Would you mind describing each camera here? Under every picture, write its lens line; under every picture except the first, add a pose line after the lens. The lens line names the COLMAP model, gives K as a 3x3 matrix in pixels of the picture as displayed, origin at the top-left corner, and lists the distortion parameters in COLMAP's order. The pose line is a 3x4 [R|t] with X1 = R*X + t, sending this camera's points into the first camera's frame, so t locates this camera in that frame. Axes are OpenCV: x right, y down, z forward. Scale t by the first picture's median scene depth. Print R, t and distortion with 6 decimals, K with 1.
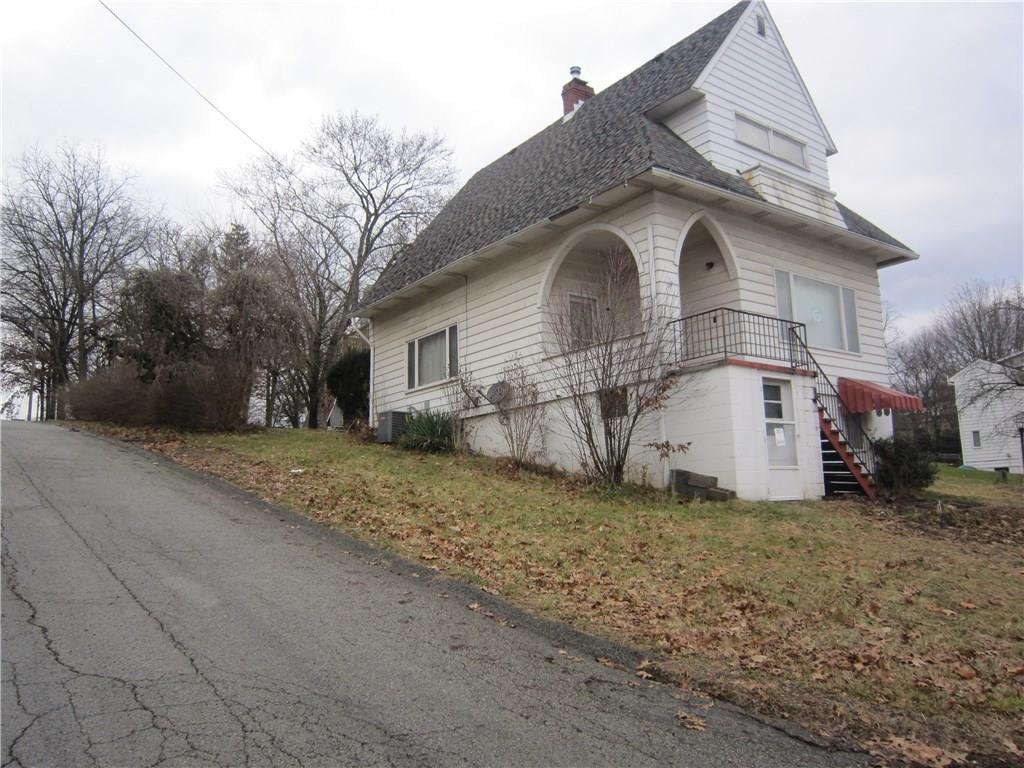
lens RADIAL K [[785.0, 0, 512.0], [0, 785.0, 384.0], [0, 0, 1]] dist [-0.067893, 0.001685]
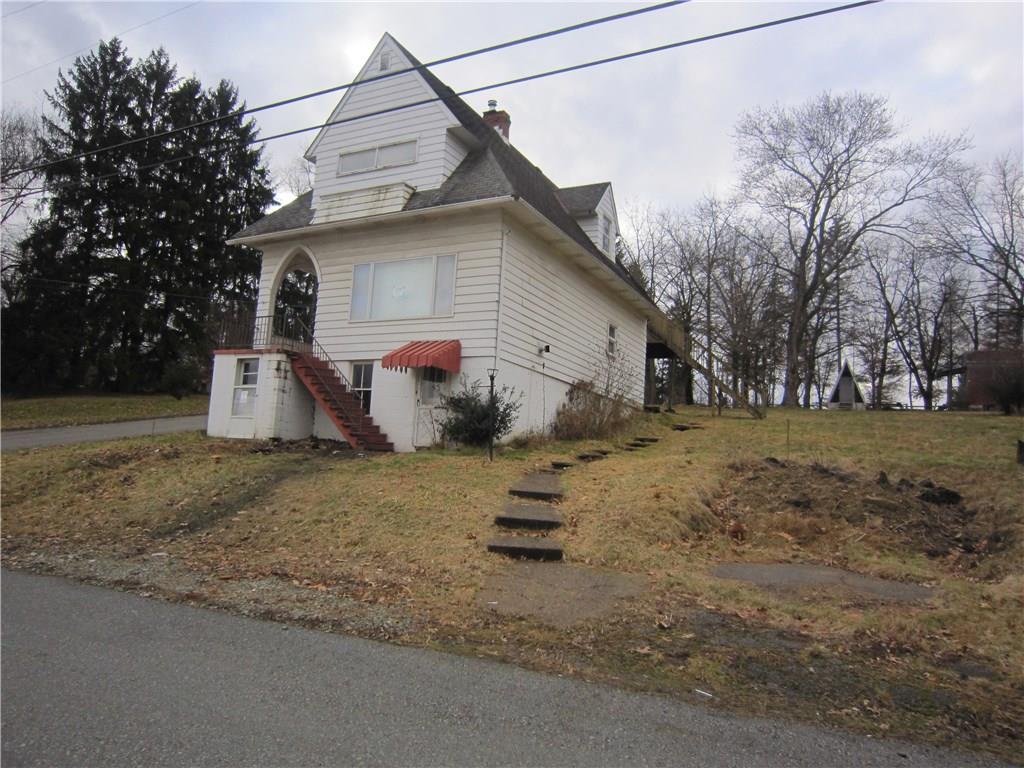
lens RADIAL K [[721.8, 0, 512.0], [0, 721.8, 384.0], [0, 0, 1]] dist [-0.057968, 0.001501]
pose [[0.439565, -0.054257, -0.896571, 1.582469], [0.070122, 0.997200, -0.025968, 0.100524], [0.895470, -0.051455, 0.442139, 0.737574]]
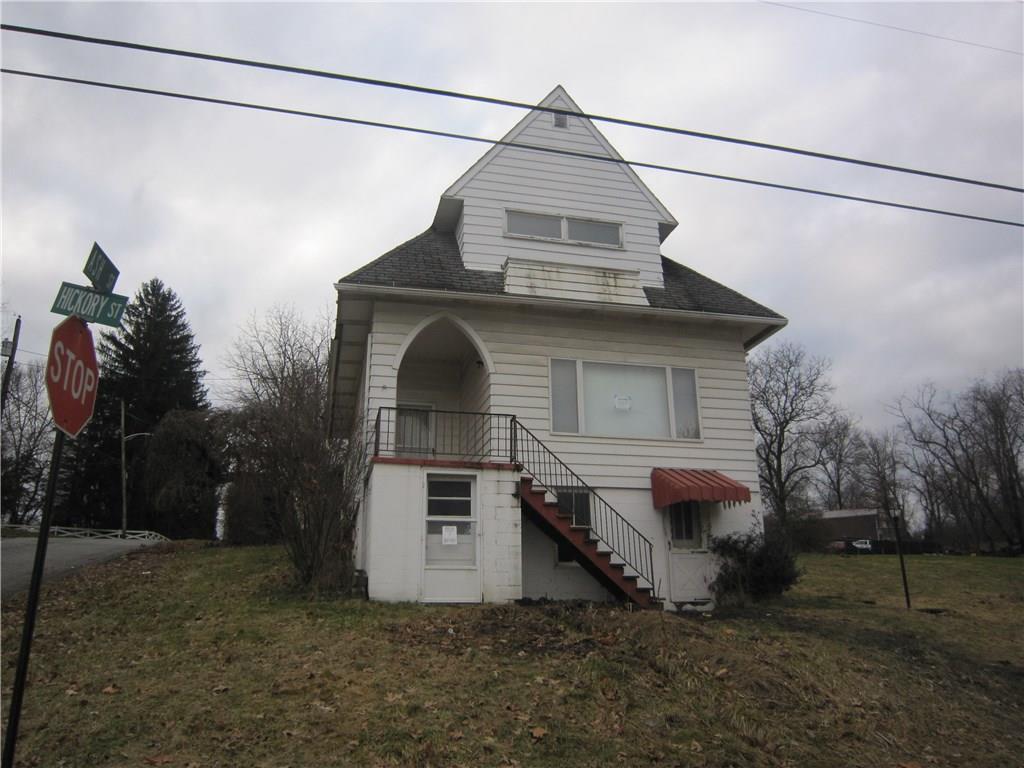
lens RADIAL K [[785.0, 0, 512.0], [0, 785.0, 384.0], [0, 0, 1]] dist [-0.067893, 0.001685]
pose [[0.925158, -0.097030, -0.366971, 0.681056], [0.042900, 0.987310, -0.152898, 0.030270], [0.377150, 0.125712, 0.917581, 0.103716]]
